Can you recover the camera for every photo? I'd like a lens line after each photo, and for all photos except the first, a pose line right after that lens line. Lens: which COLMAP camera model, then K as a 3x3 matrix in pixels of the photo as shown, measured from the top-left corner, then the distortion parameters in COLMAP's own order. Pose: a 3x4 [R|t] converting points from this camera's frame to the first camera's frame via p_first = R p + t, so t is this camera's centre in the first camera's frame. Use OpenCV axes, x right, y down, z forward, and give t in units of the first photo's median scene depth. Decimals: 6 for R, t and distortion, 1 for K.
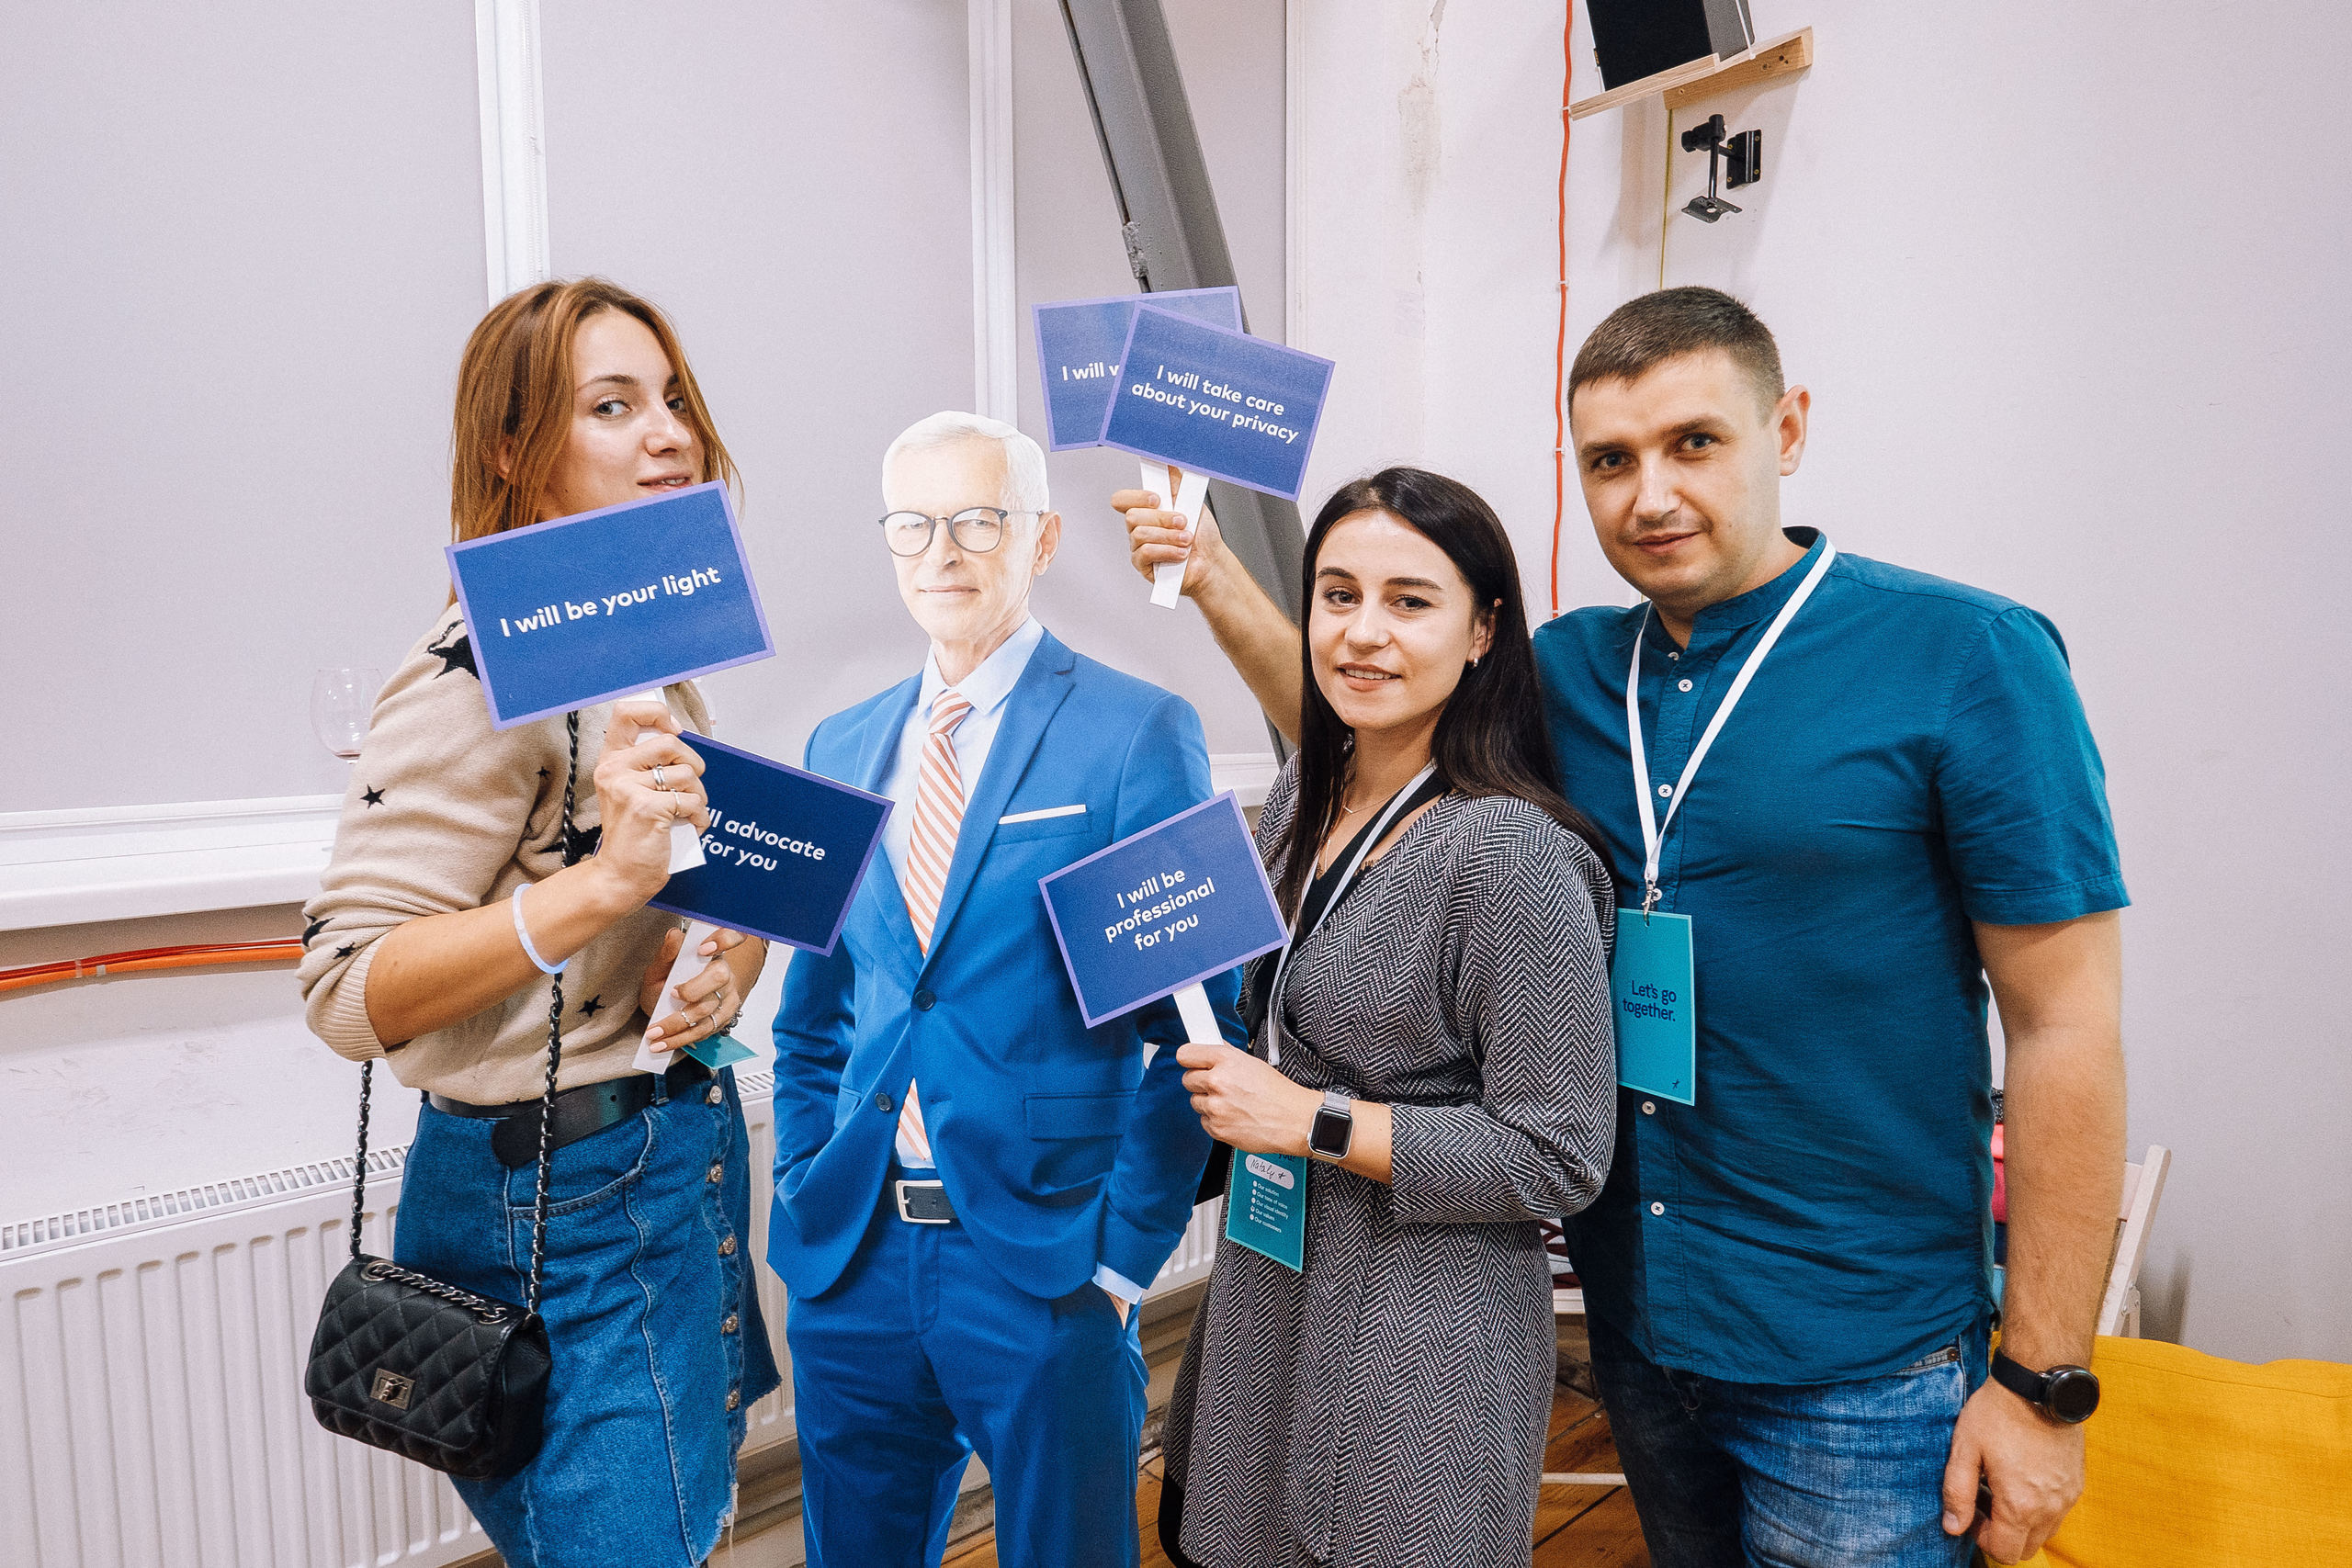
lens RADIAL K [[1434.1, 0, 1176.0], [0, 1434.1, 784.0], [0, 0, 1]] dist [0.000144, 0.000149]
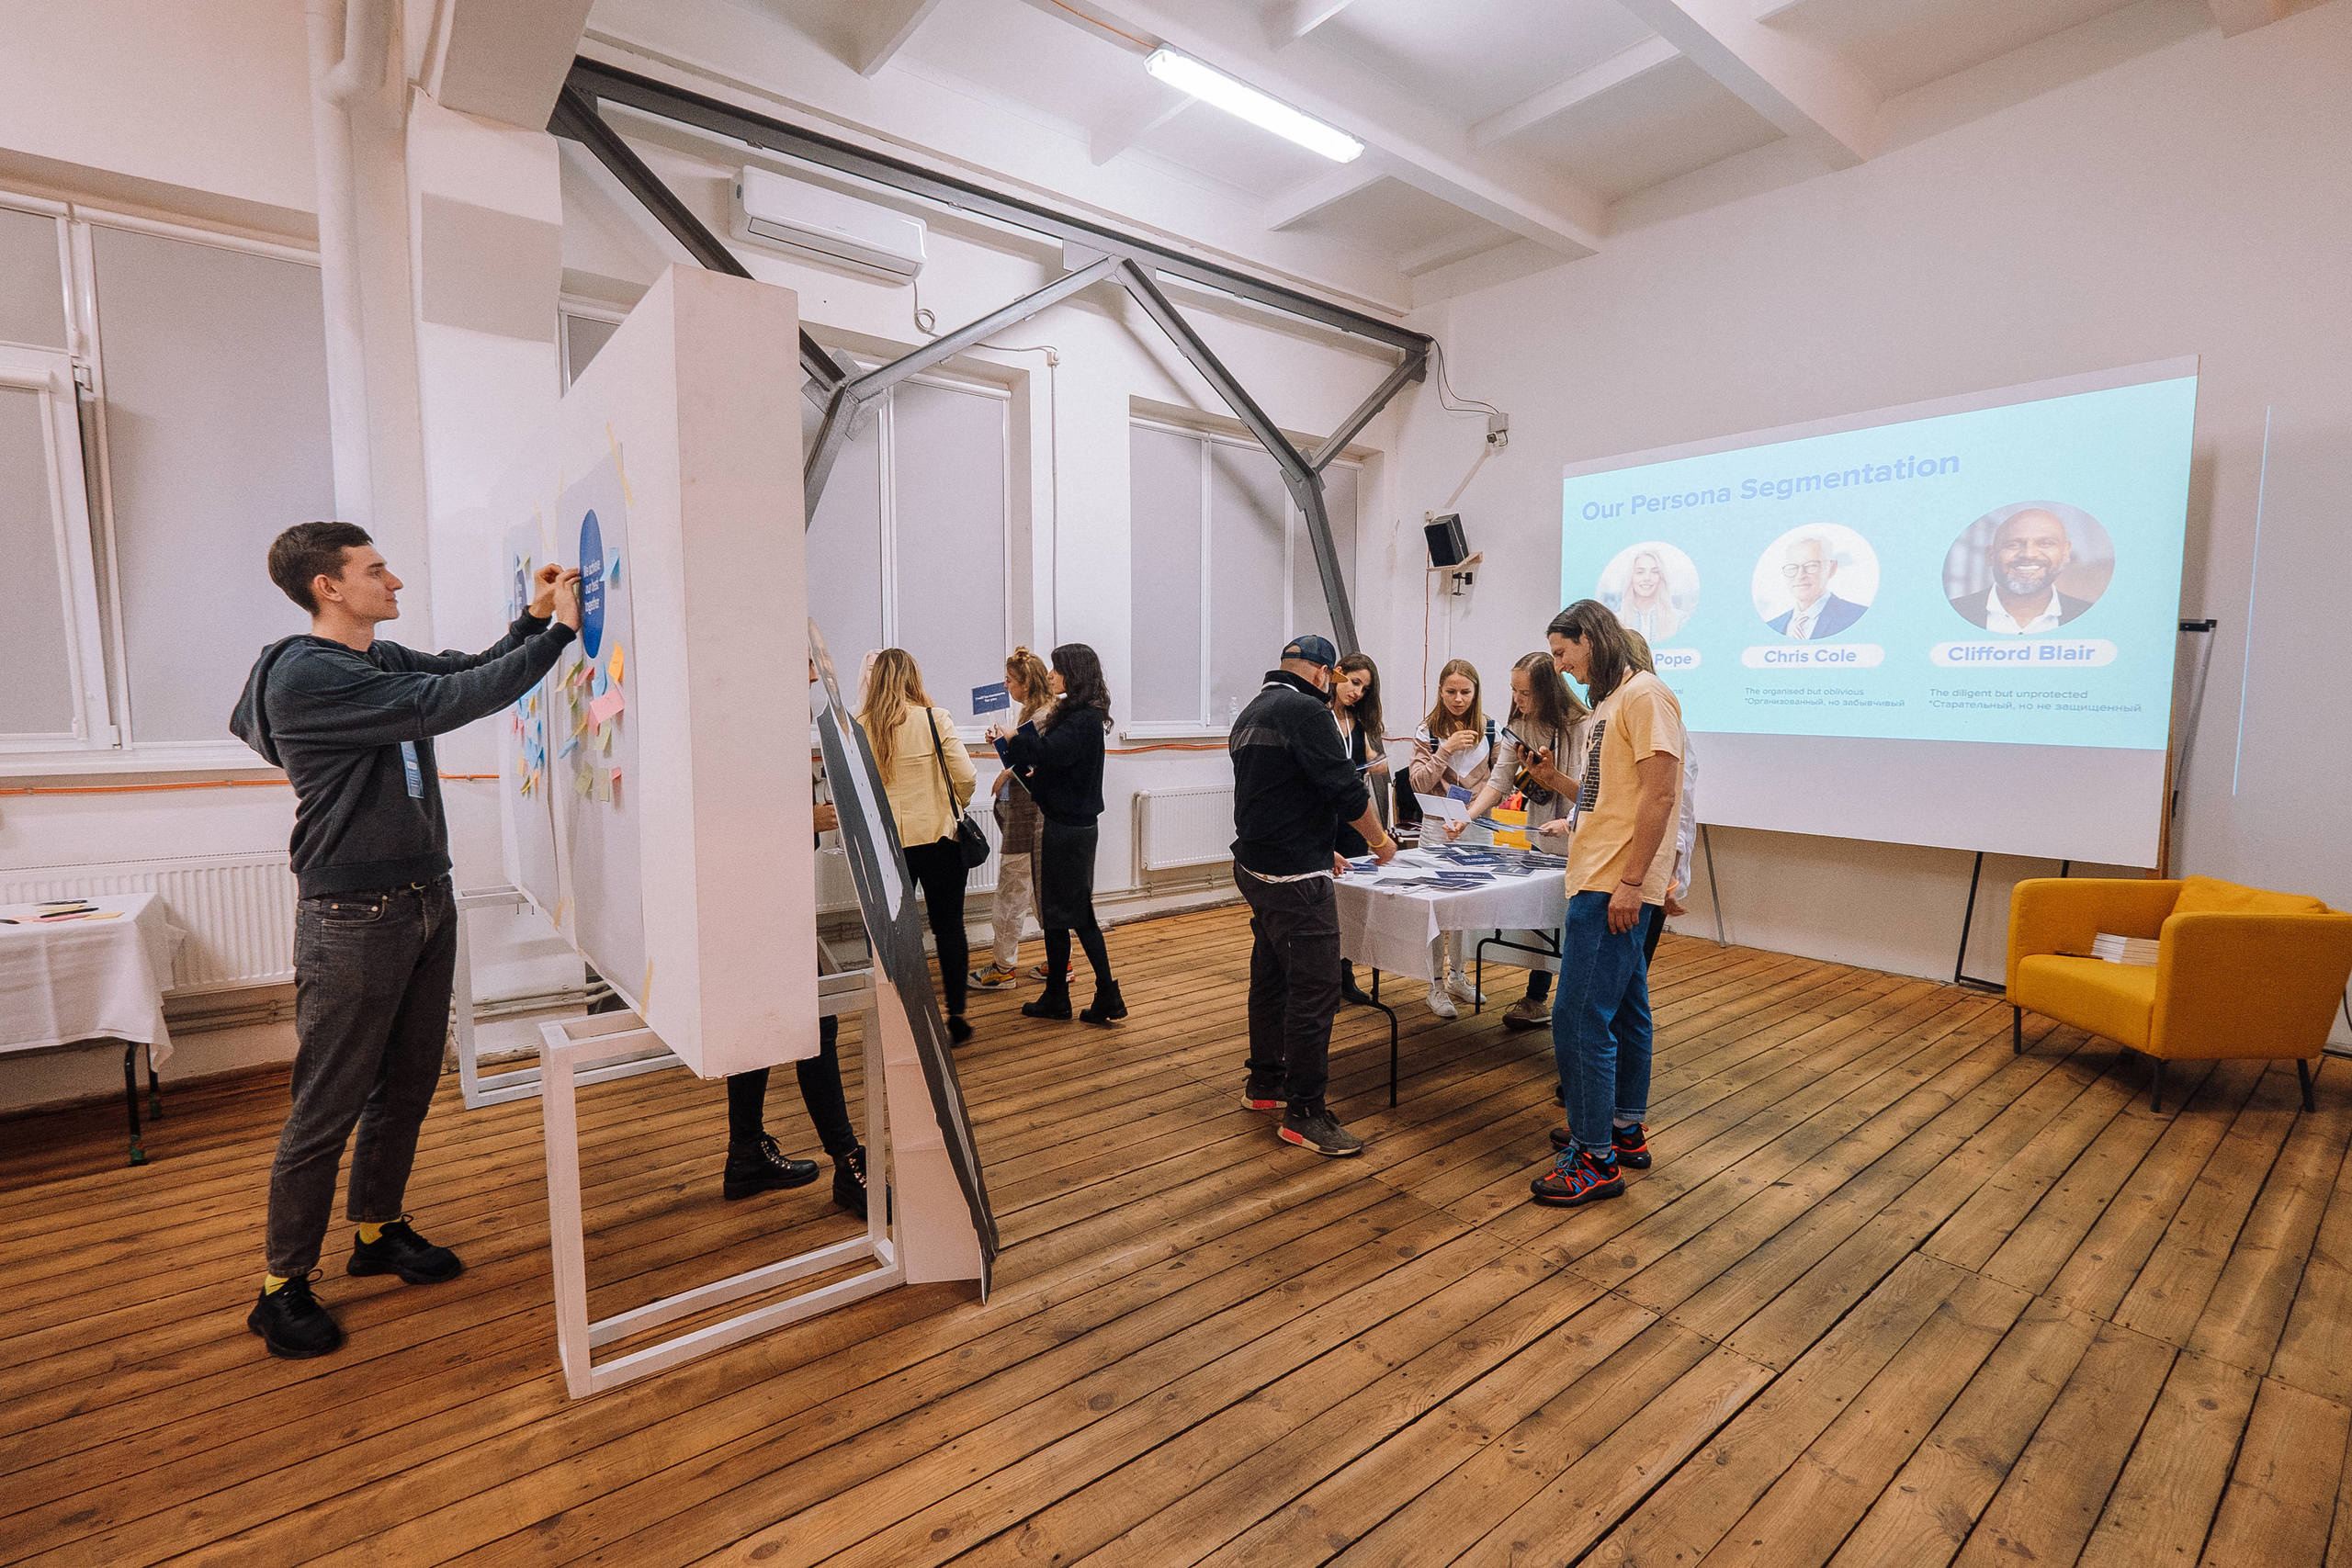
lens RADIAL K [[1079.3, 0, 1176.0], [0, 1079.3, 784.0], [0, 0, 1]] dist [-0.002491, -0.000953]
pose [[0.999798, 0.013451, -0.014944, -0.691056], [-0.013331, 0.999878, 0.008153, 0.264614], [0.015051, -0.007952, 0.999855, -3.703459]]
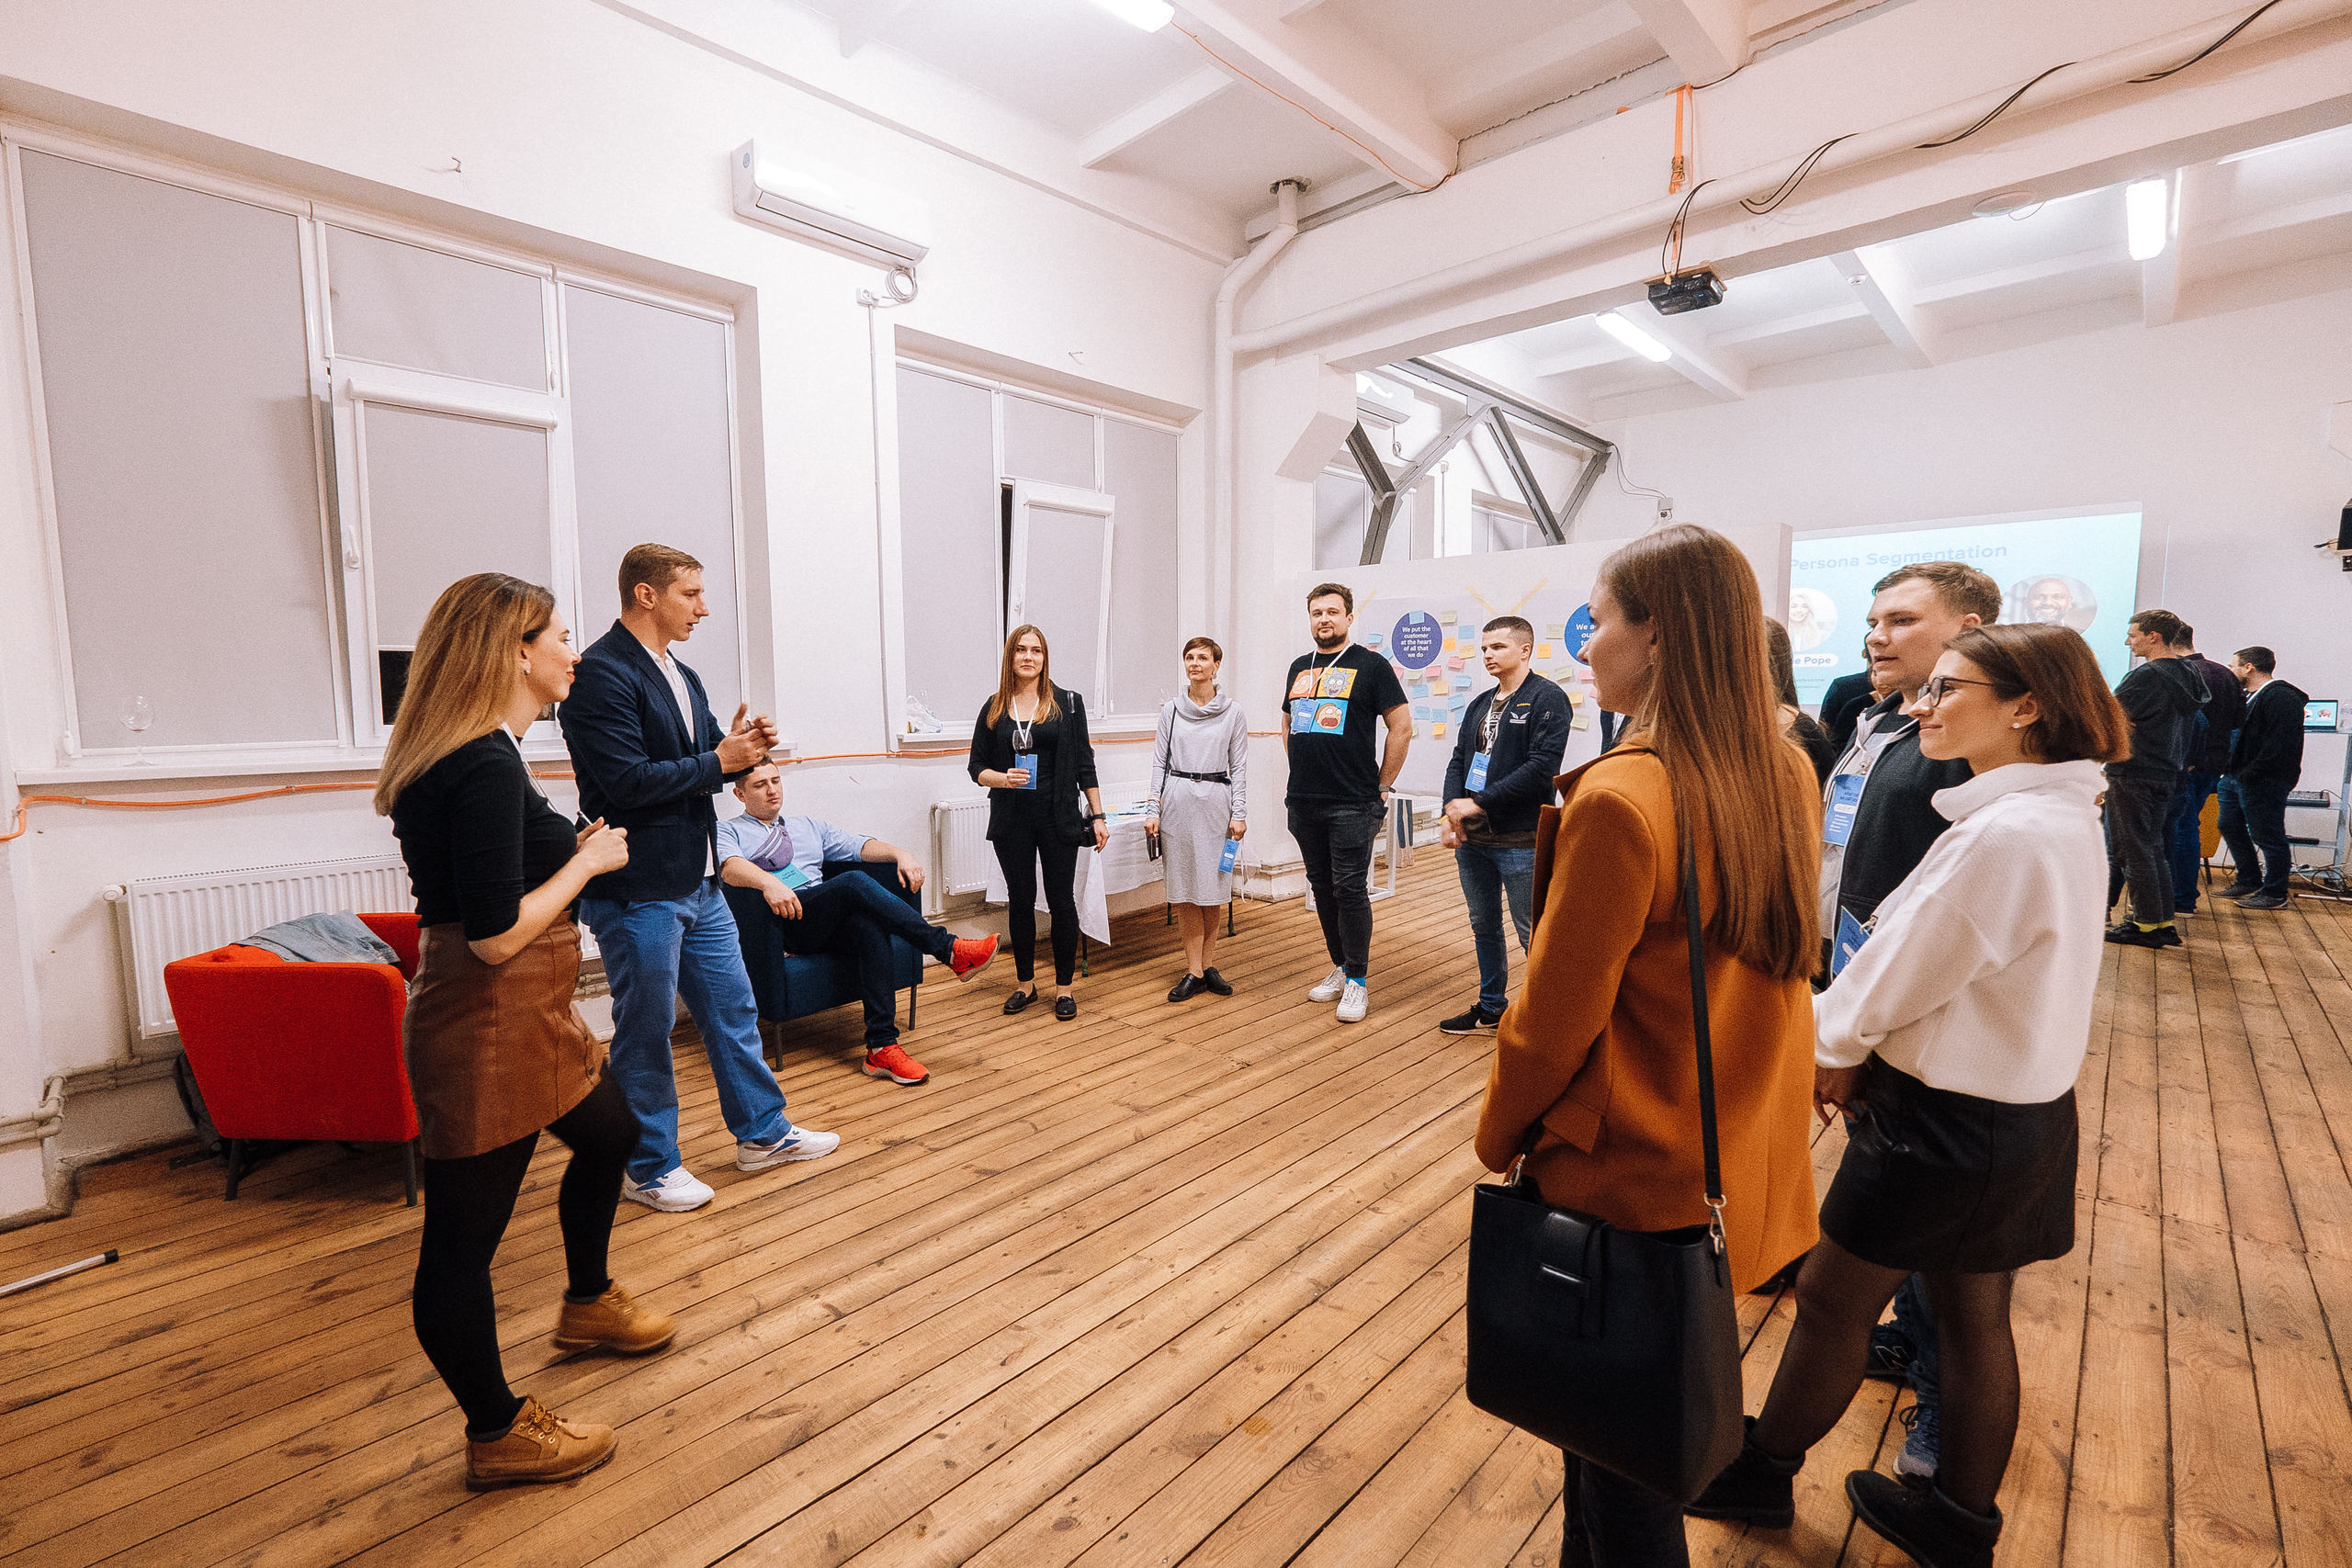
lens RADIAL K [[1025.8, 0, 1167.0], [0, 1025.8, 784.2], [0, 0, 1]] dist [-0.001026, -0.001467]
pose [[0.994268, -0.007364, 0.106666, -3.631957], [0.005624, 0.999846, 0.016611, 0.443943], [-0.106772, -0.015916, 0.994156, -5.530868]]
